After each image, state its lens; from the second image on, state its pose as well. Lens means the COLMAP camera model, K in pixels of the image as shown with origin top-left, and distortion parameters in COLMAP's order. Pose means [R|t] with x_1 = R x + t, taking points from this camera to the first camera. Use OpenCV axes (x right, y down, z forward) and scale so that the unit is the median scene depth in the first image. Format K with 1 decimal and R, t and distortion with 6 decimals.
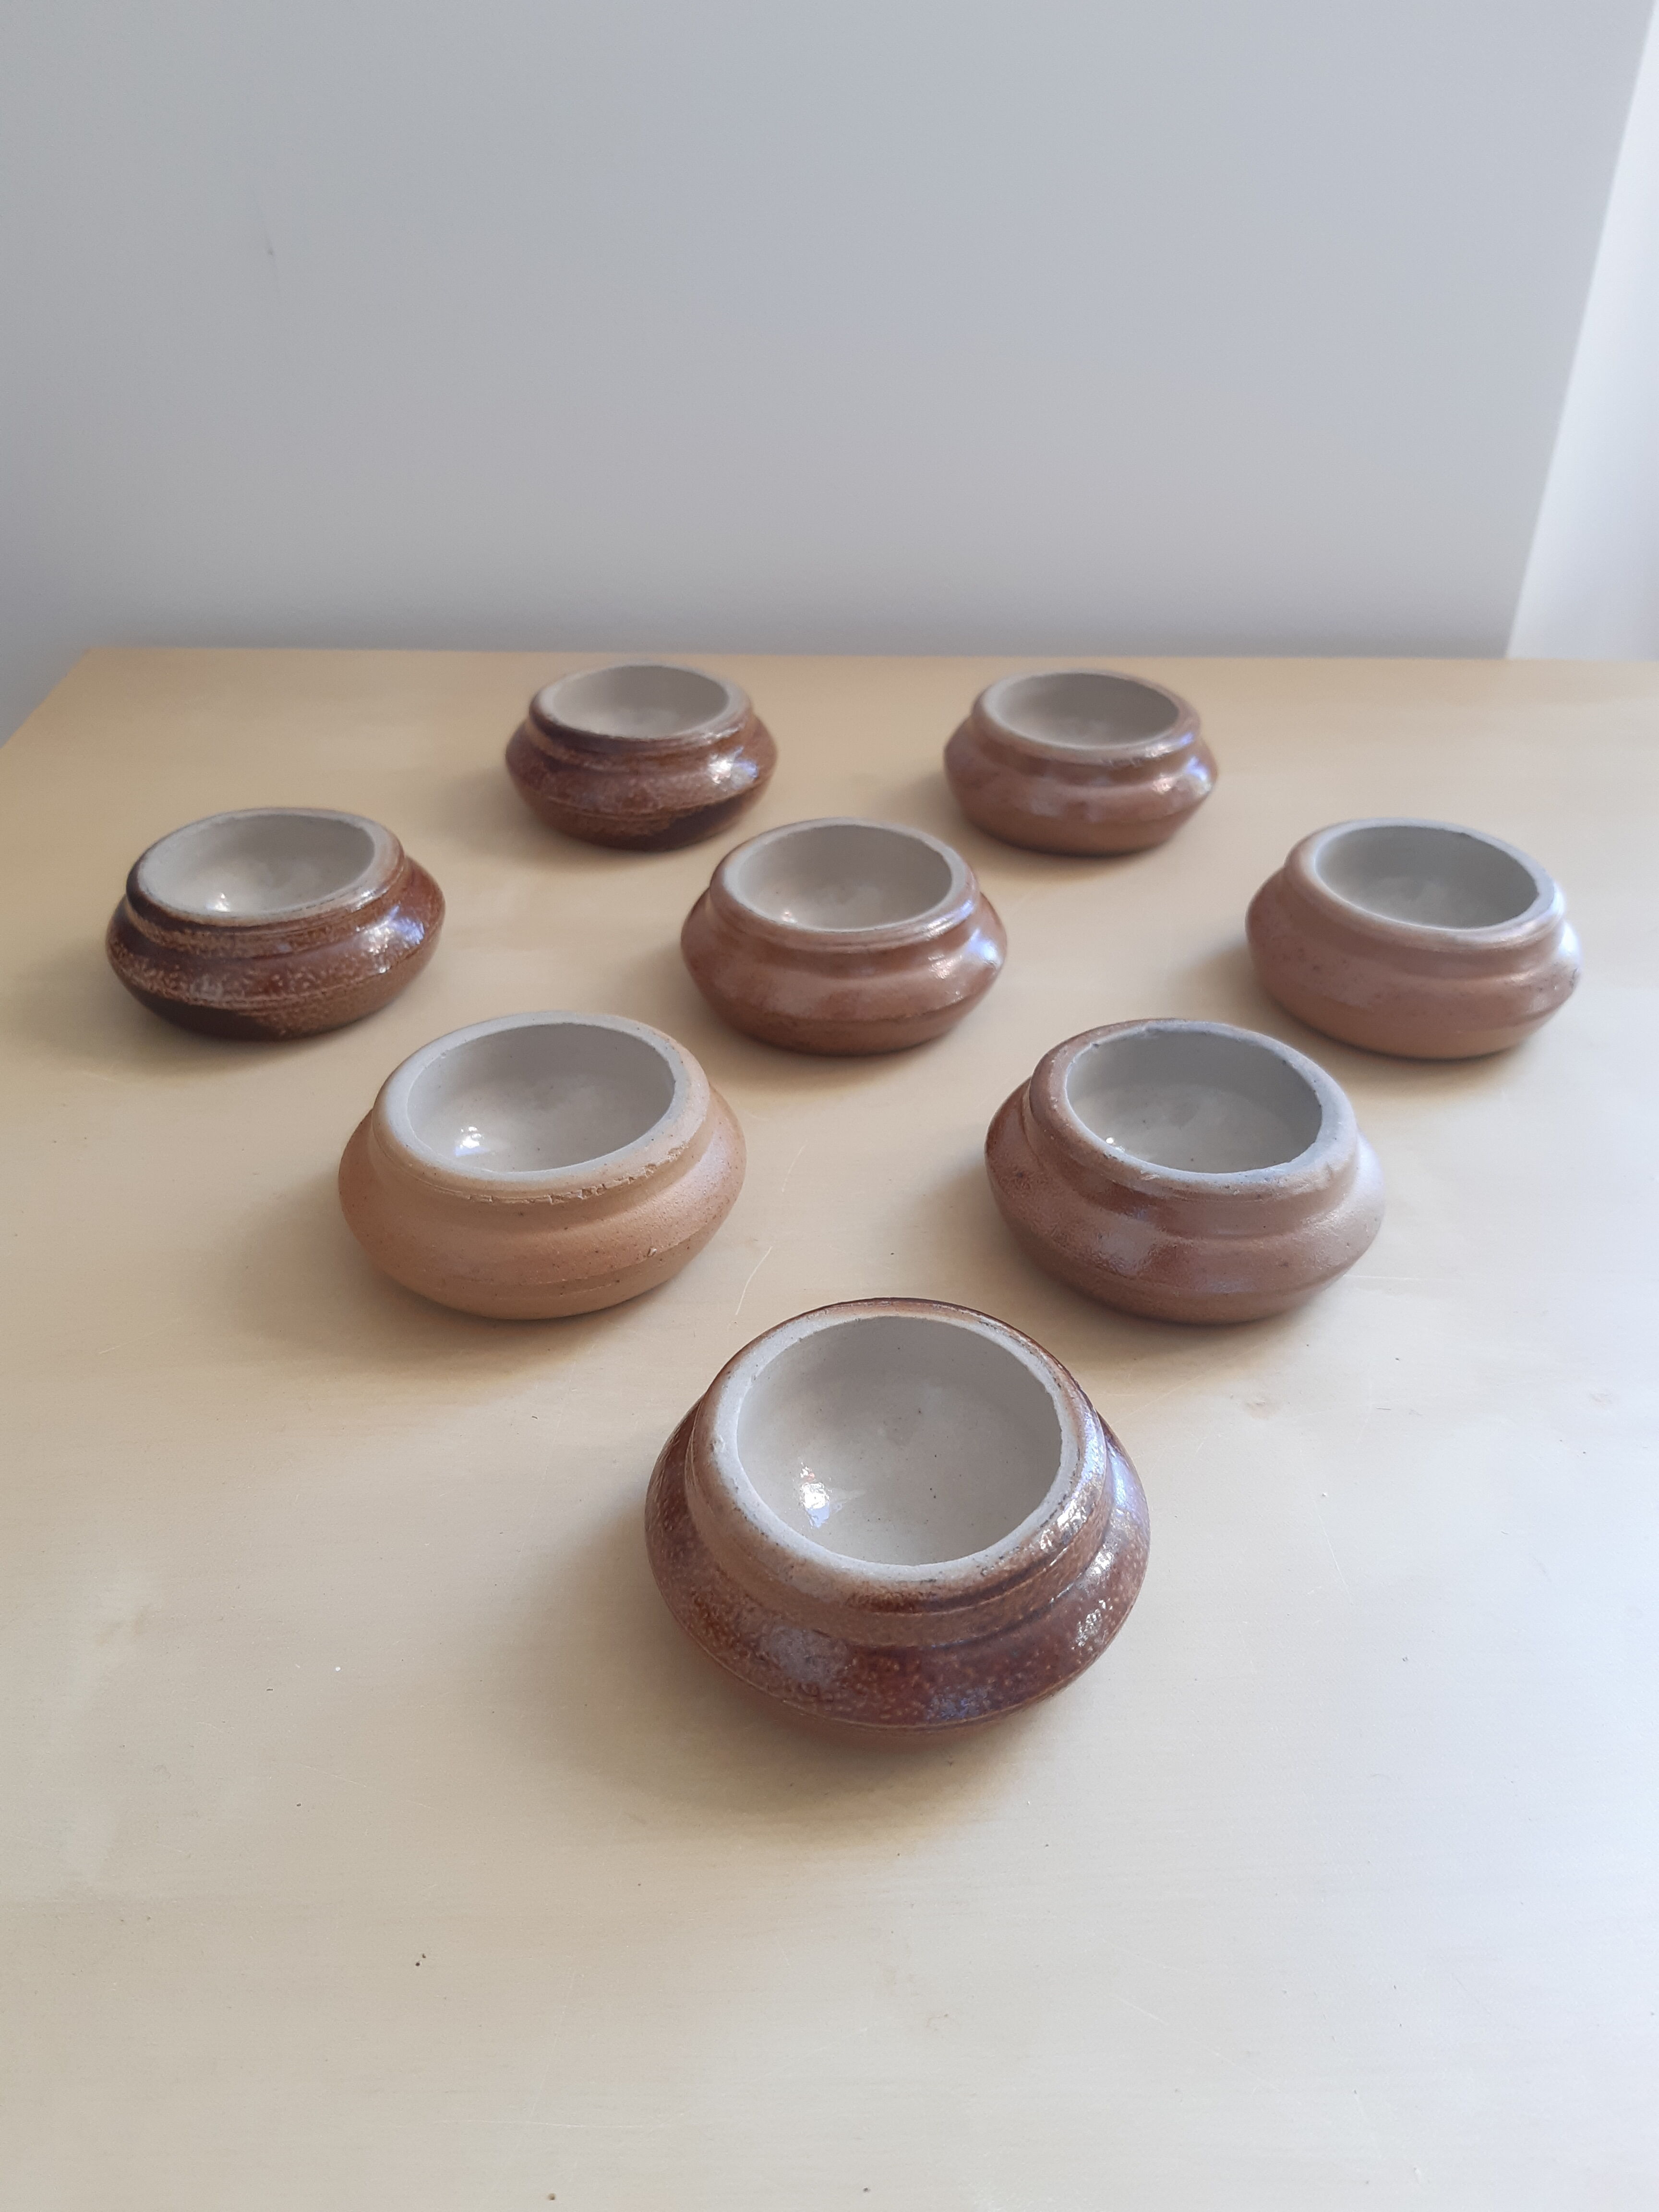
lens RADIAL K [[1726.2, 0, 829.5], [0, 1726.2, 1106.0], [0, 0, 1]] dist [-0.008585, -0.004985]
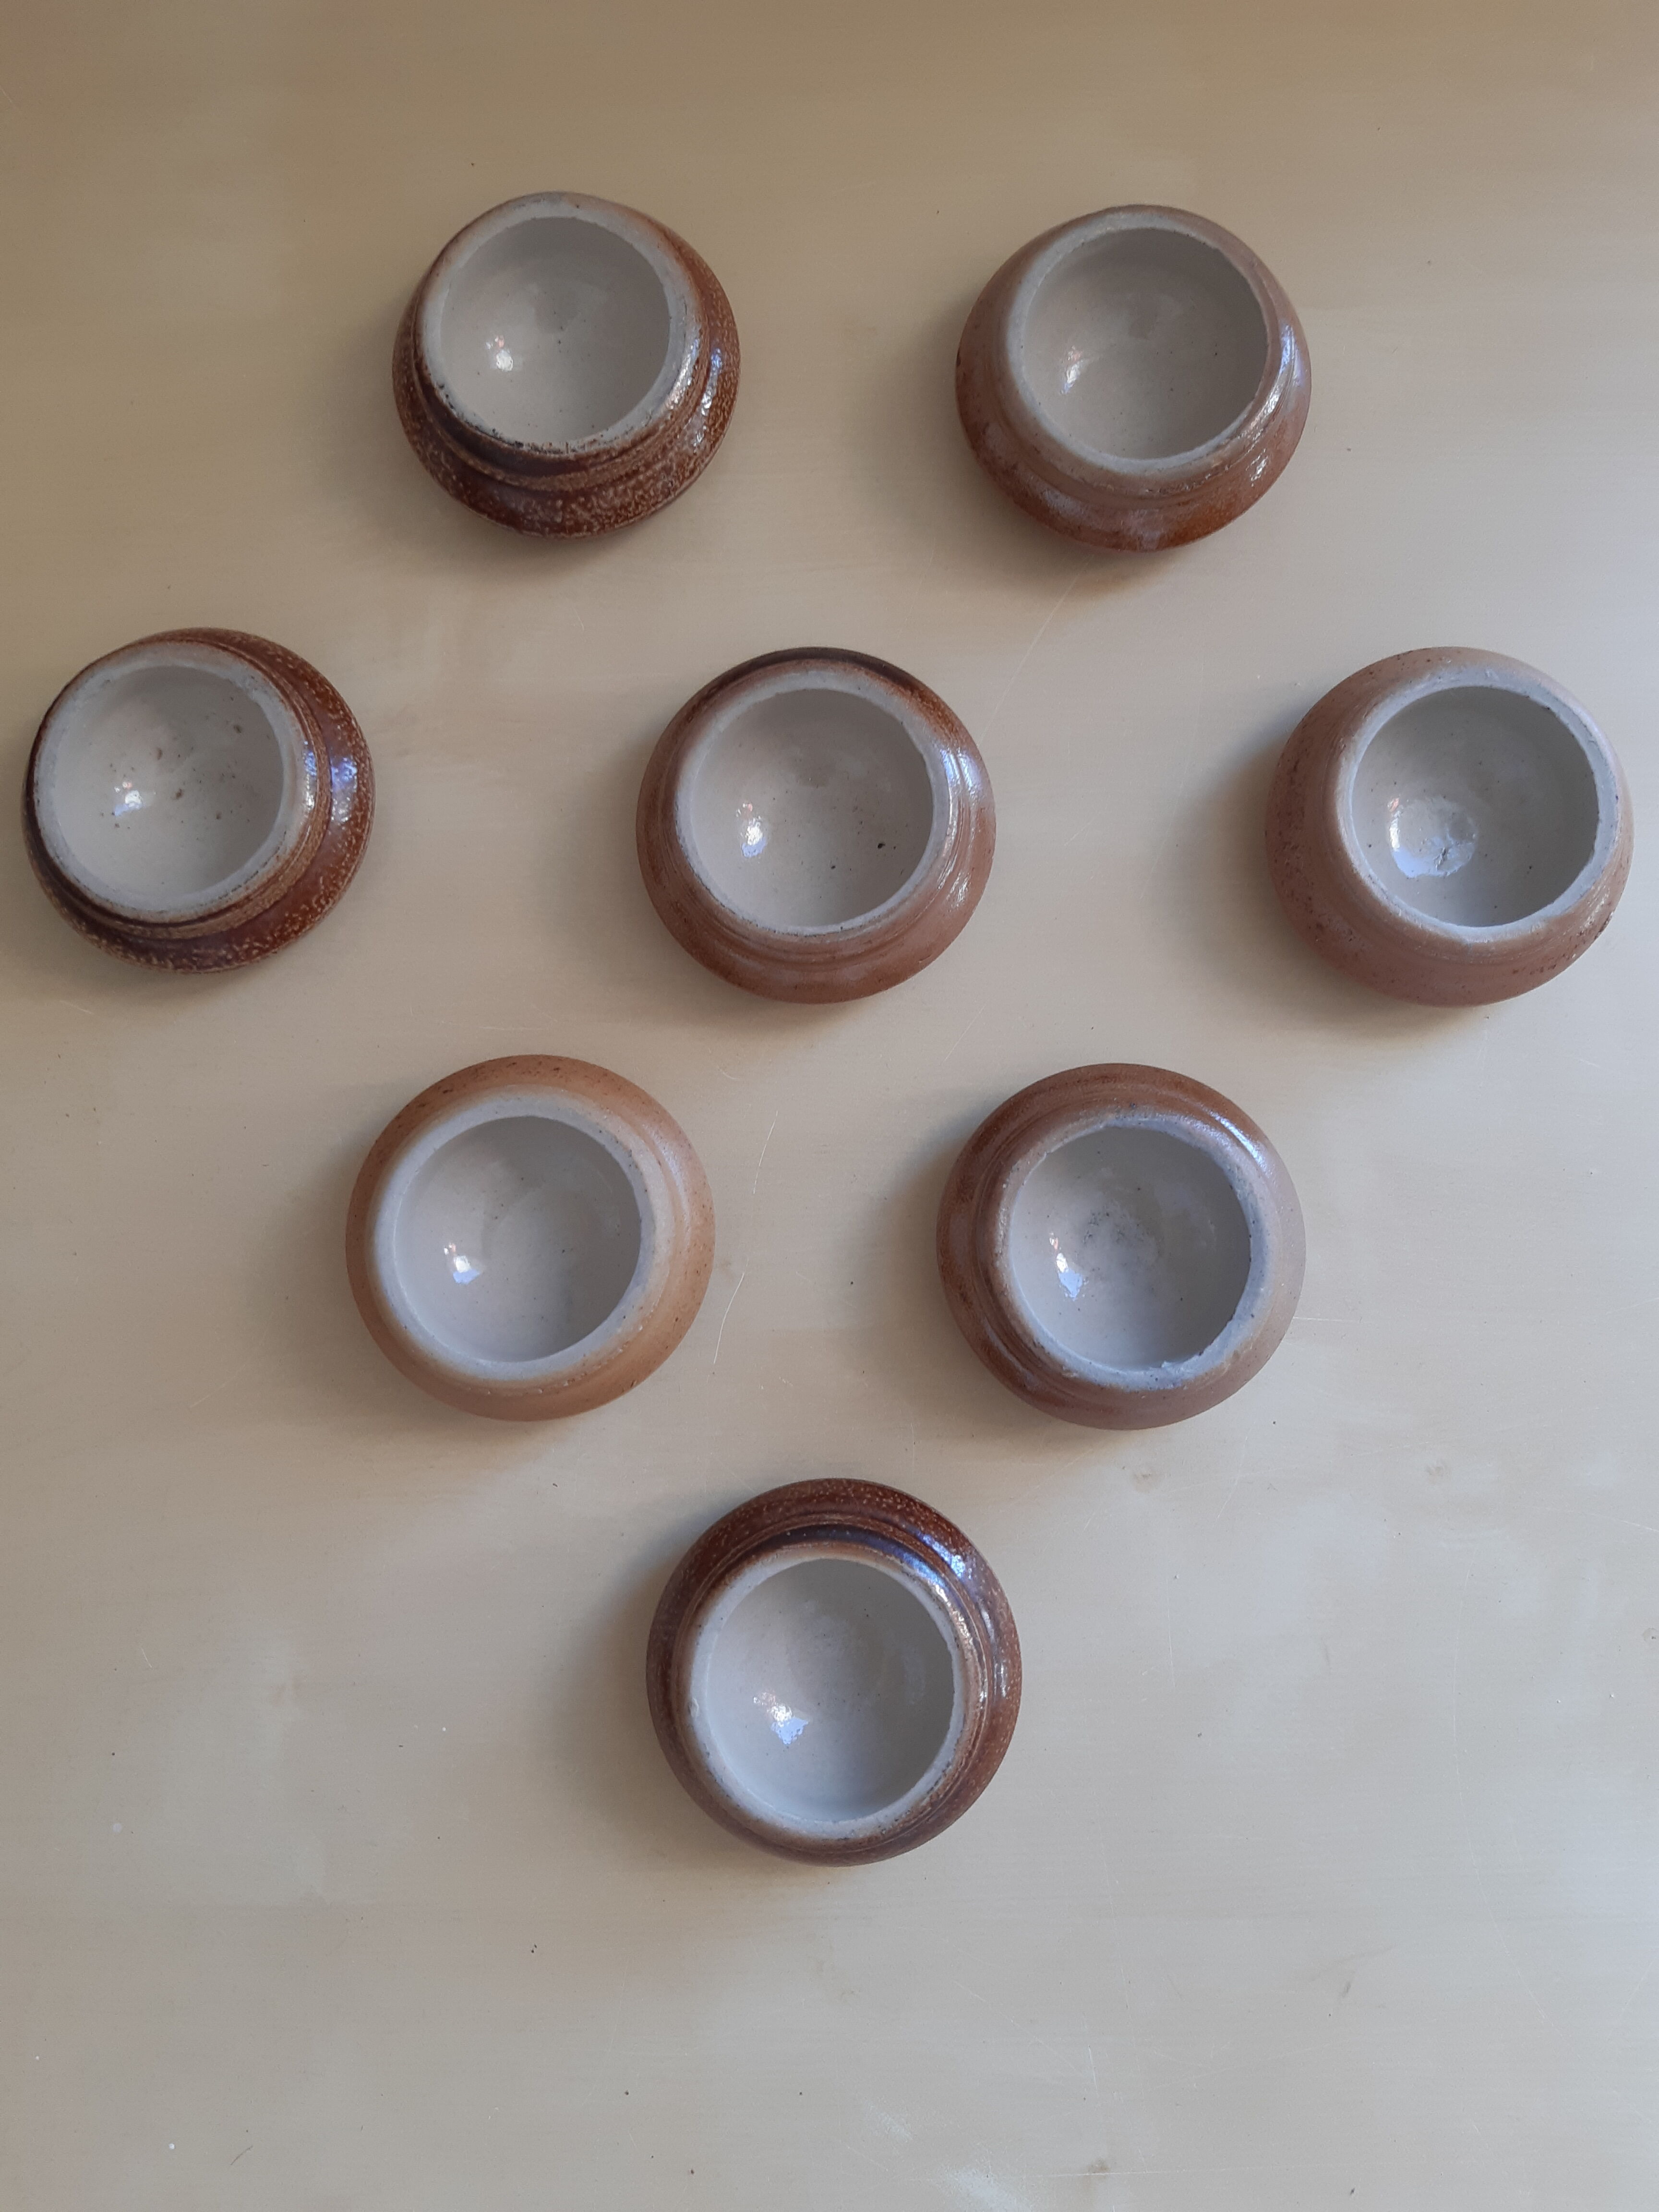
lens RADIAL K [[1679.9, 0, 829.5], [0, 1679.9, 1106.0], [0, 0, 1]] dist [0.004131, -0.000464]
pose [[0.999001, 0.011943, -0.043053, 0.060104], [0.024603, 0.657309, 0.753219, -0.719146], [0.037295, -0.753526, 0.656359, 0.329960]]
